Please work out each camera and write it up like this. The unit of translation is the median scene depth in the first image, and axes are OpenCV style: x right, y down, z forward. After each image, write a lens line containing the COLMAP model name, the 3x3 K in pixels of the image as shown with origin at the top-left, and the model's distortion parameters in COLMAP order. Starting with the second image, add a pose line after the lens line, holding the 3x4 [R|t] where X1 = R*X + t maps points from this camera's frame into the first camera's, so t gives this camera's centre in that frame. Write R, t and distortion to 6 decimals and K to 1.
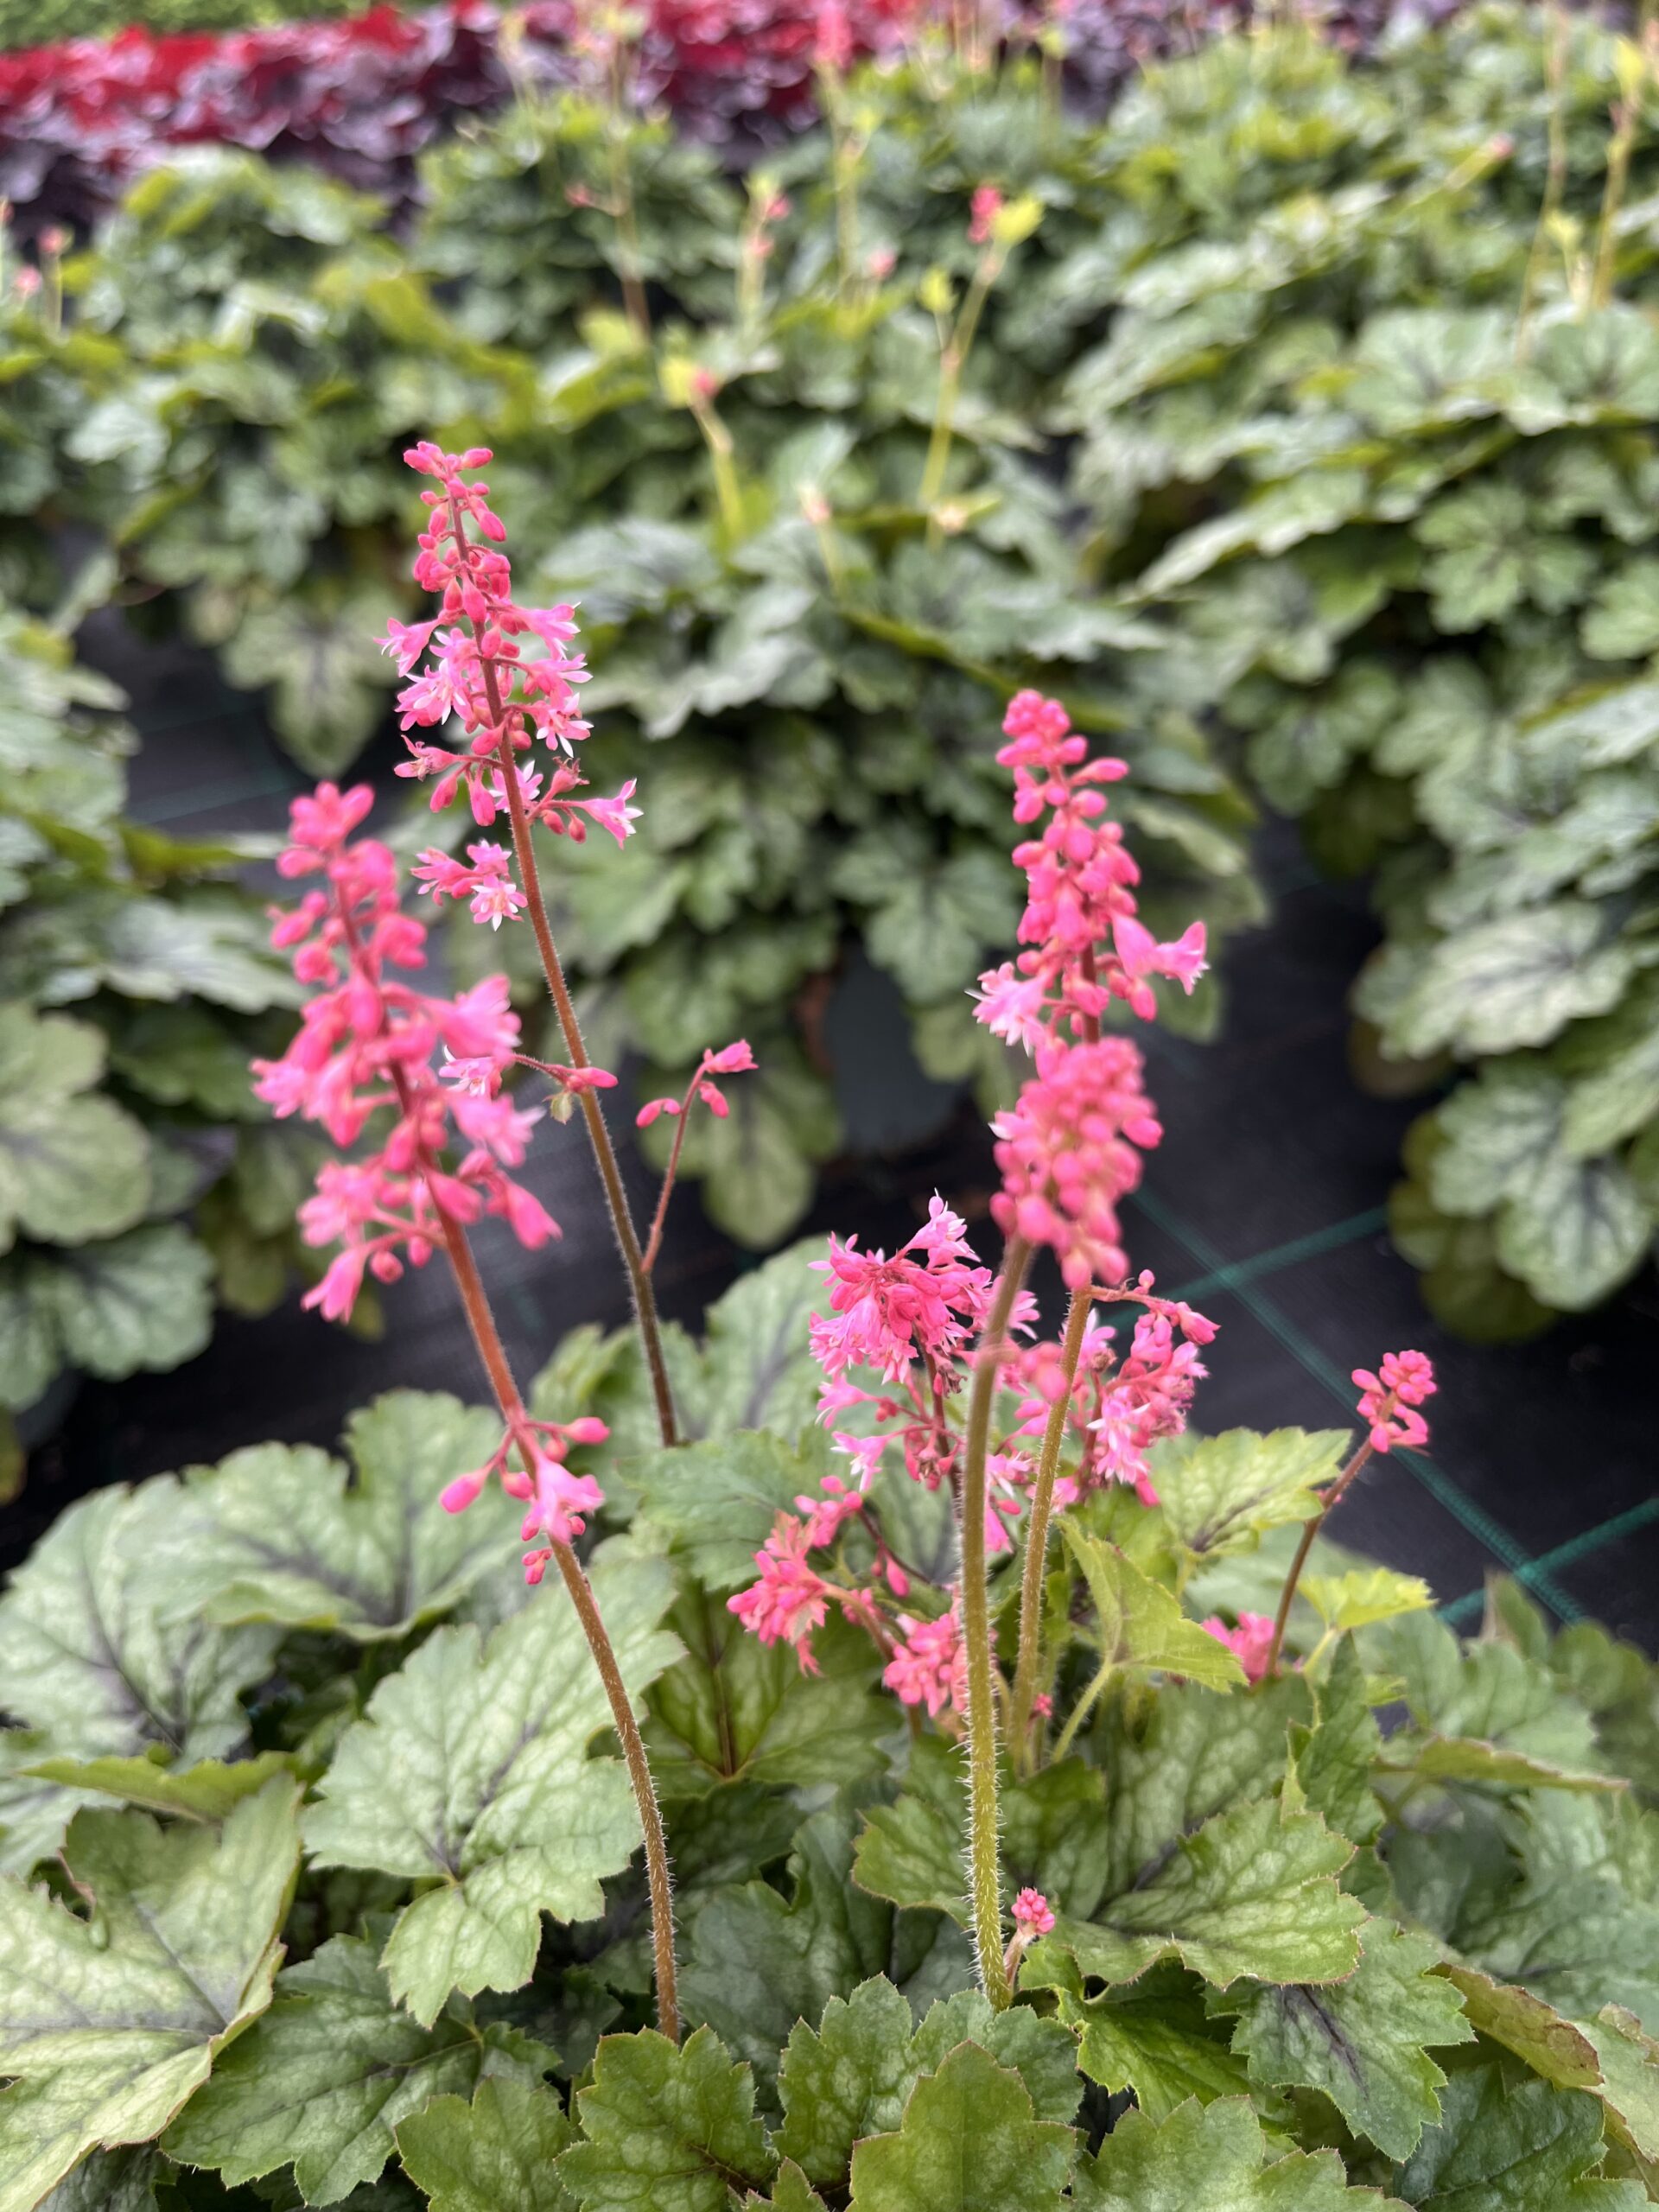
lens RADIAL K [[1744.2, 0, 806.4], [0, 1744.2, 1095.6], [0, 0, 1]] dist [0.064876, -0.126970]
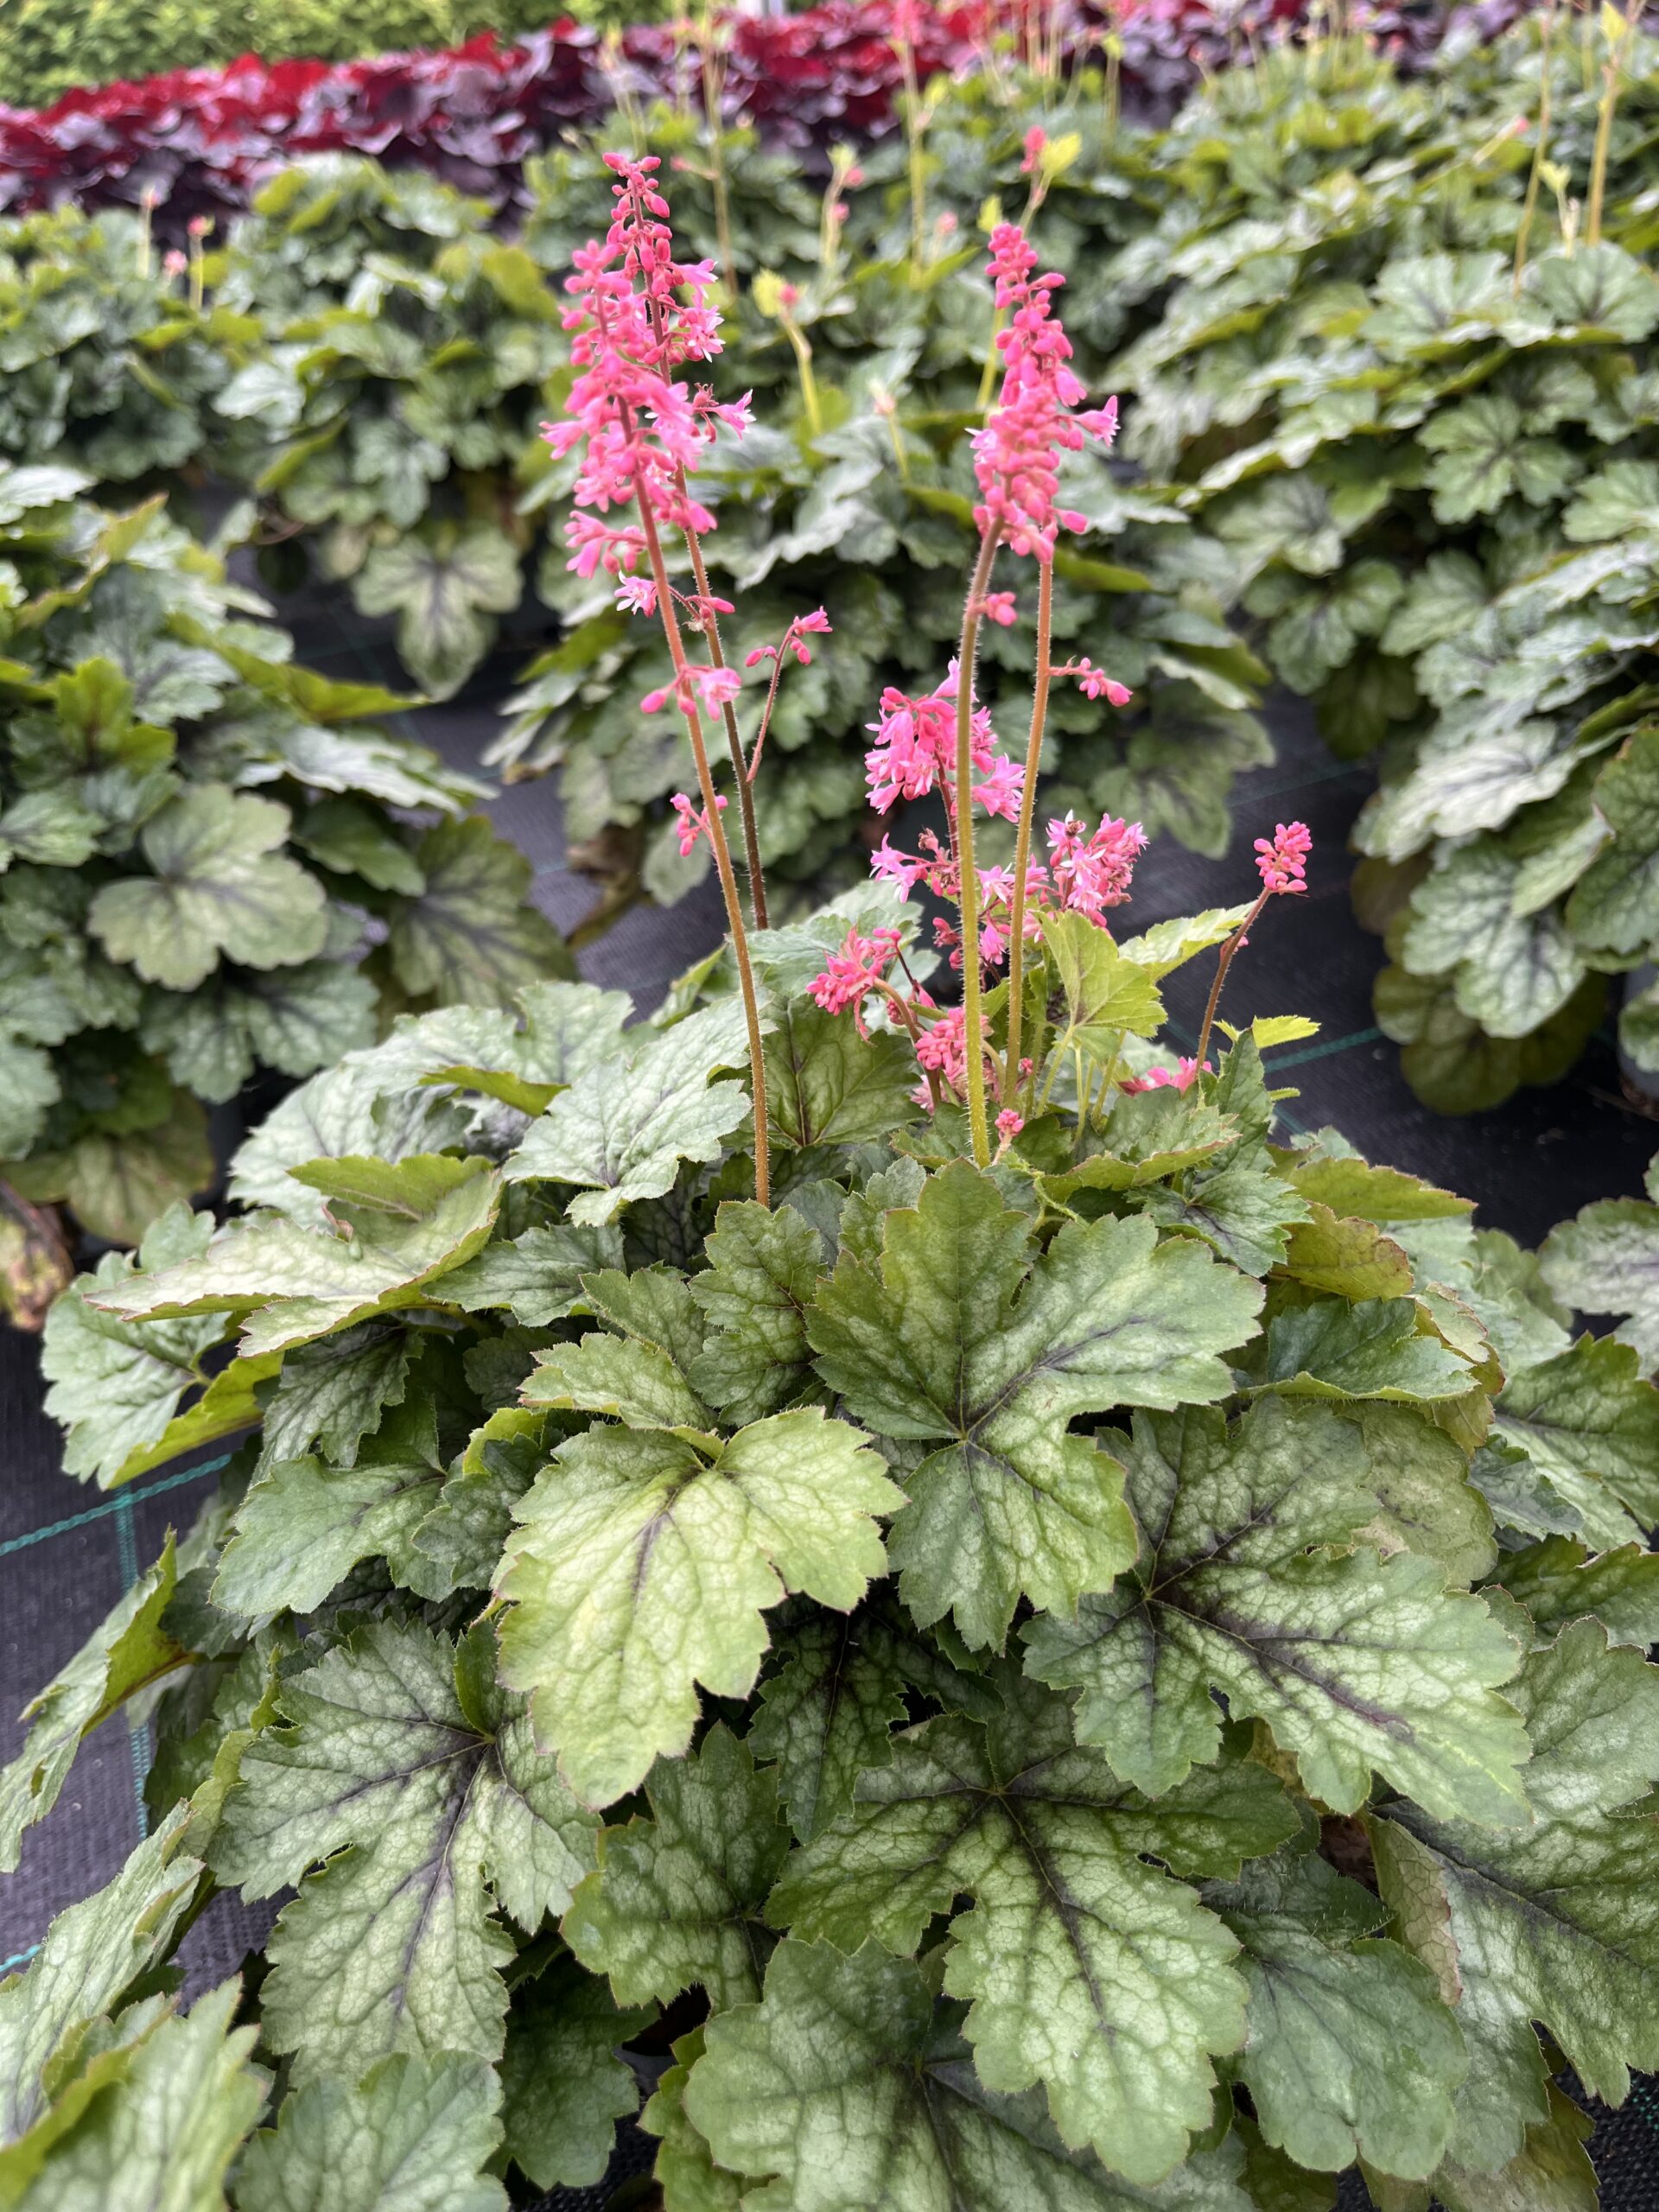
lens RADIAL K [[1712.4, 0, 812.1], [0, 1712.4, 1102.0], [0, 0, 1]] dist [0.099785, -0.156209]
pose [[0.999286, 0.012928, -0.035491, 0.002481], [-0.013376, 0.999833, -0.012415, 0.092430], [0.035325, 0.012881, 0.999293, -0.091704]]
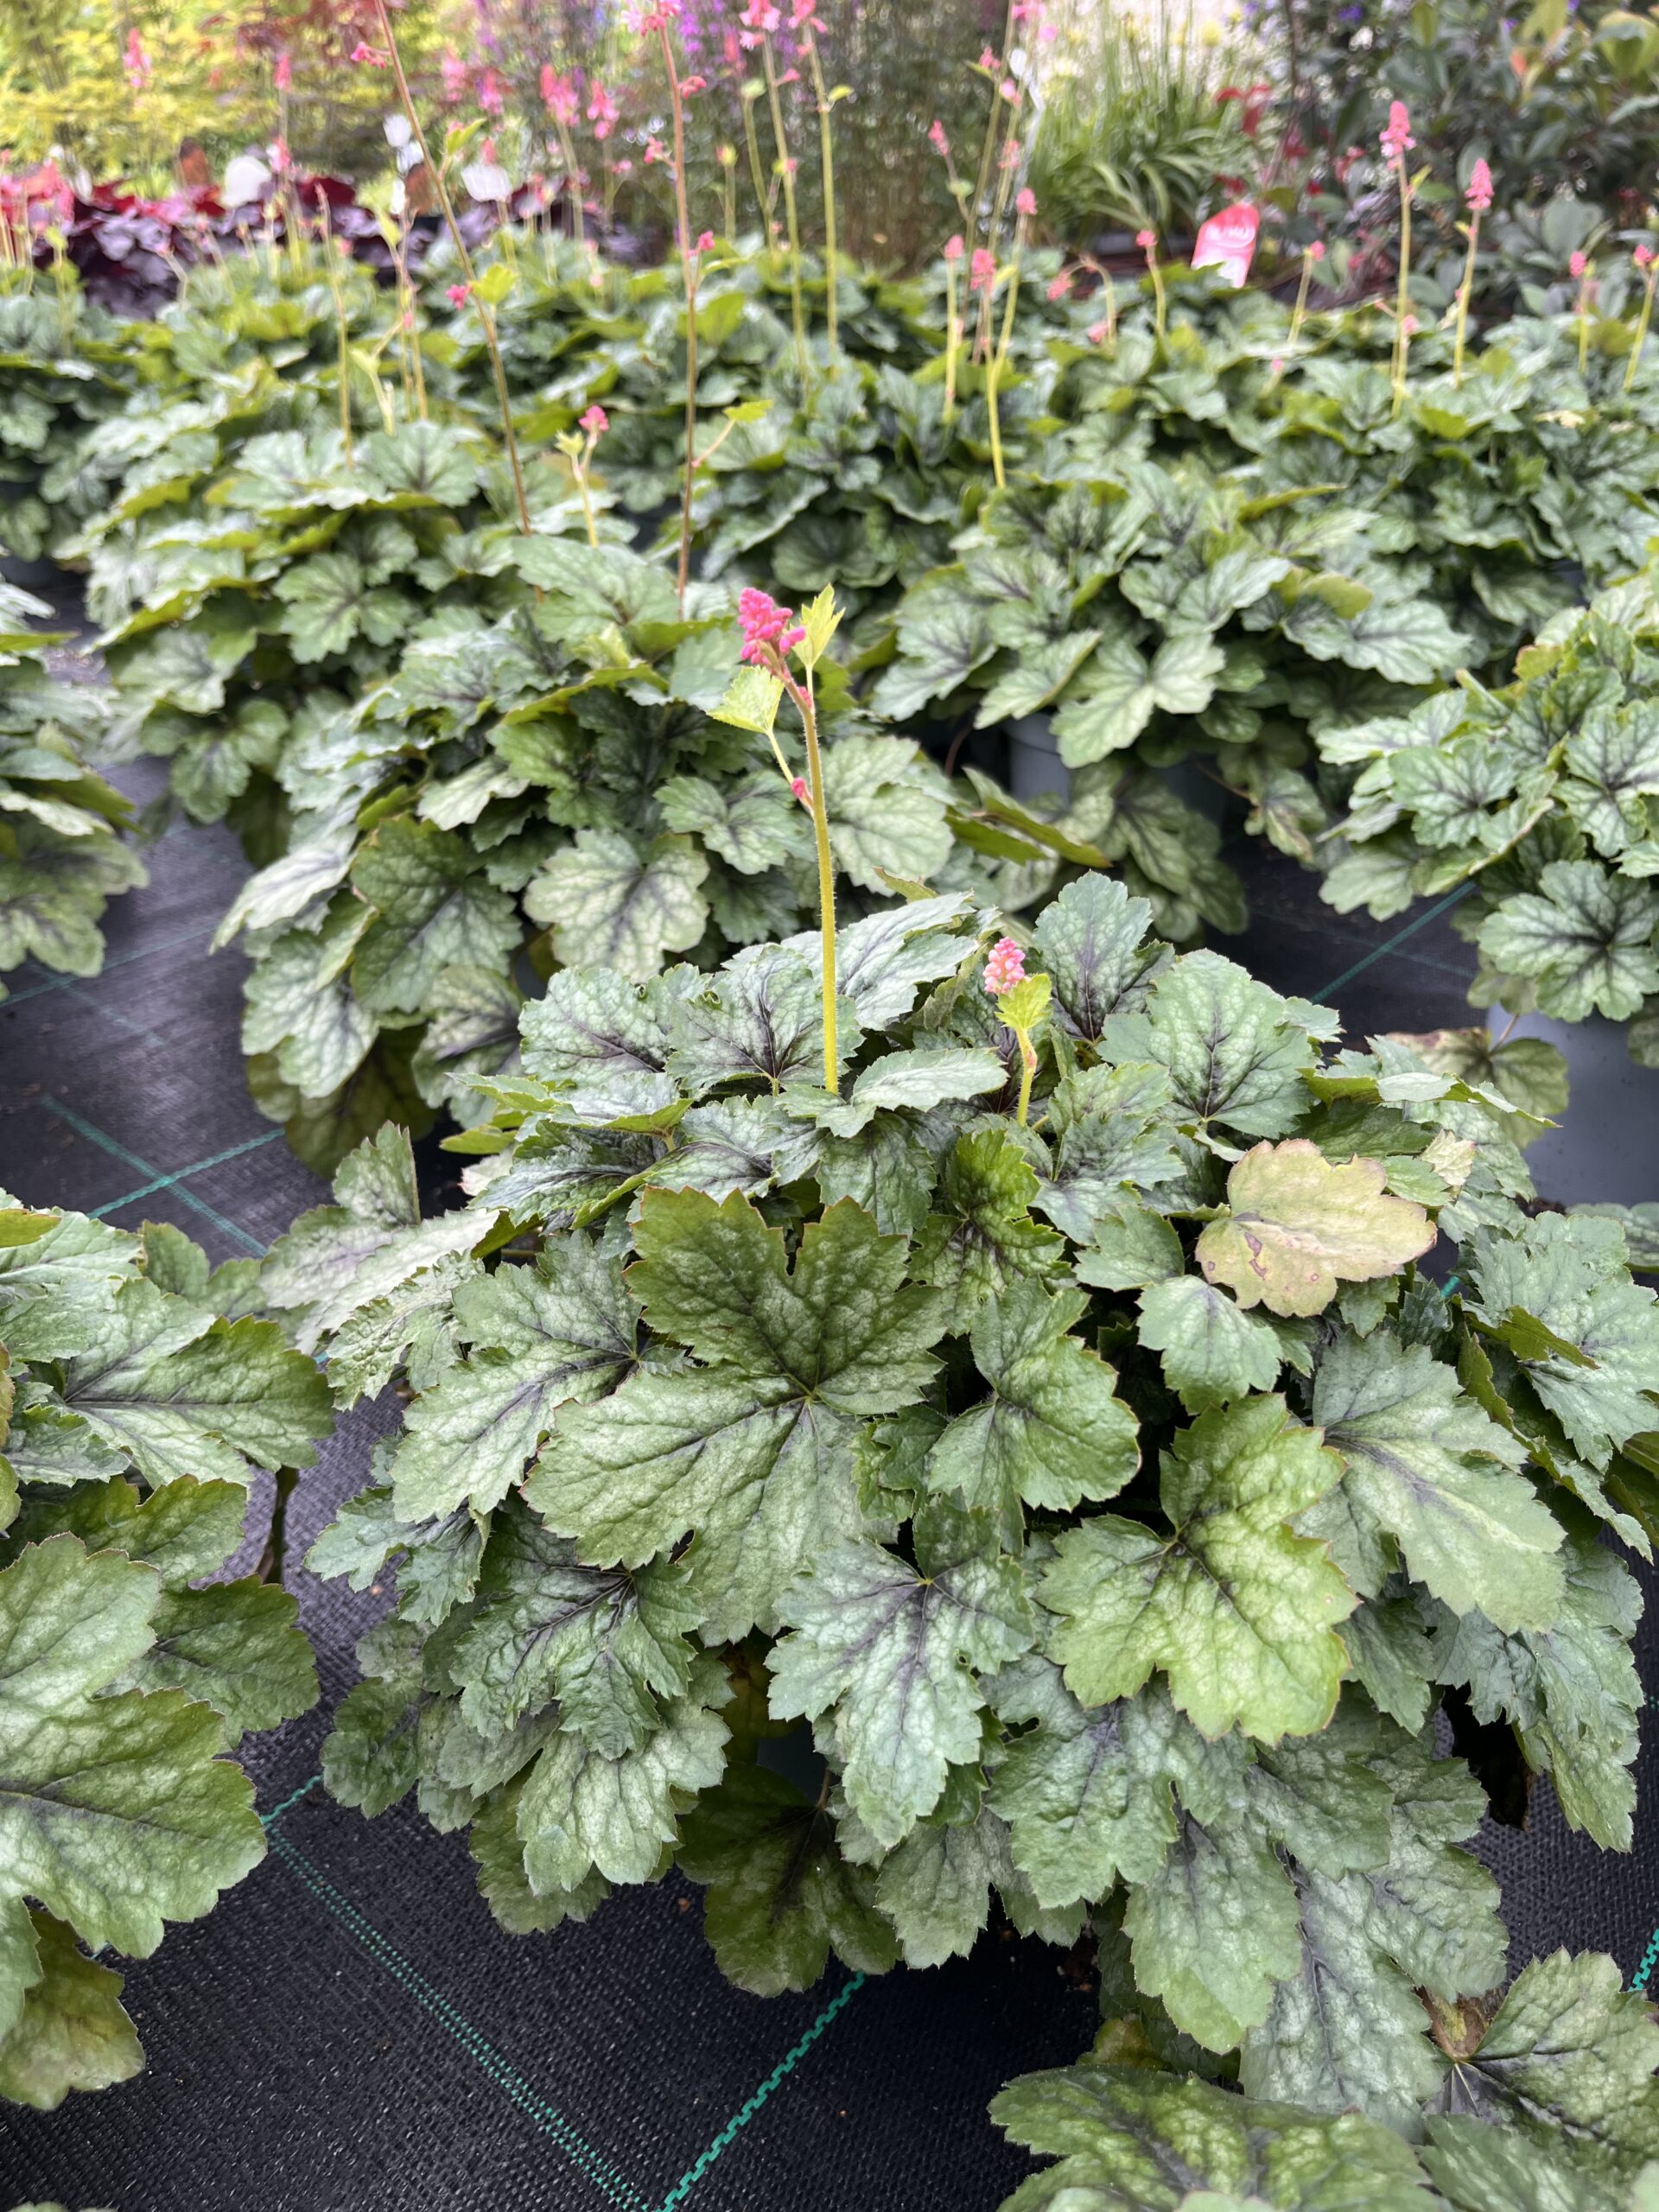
lens RADIAL K [[1712.4, 0, 812.1], [0, 1712.4, 1102.0], [0, 0, 1]] dist [0.099785, -0.156209]
pose [[0.918272, -0.133973, 0.372597, 0.143898], [0.171961, 0.982578, -0.070500, 0.140230], [-0.356660, 0.128810, 0.925312, -0.169313]]
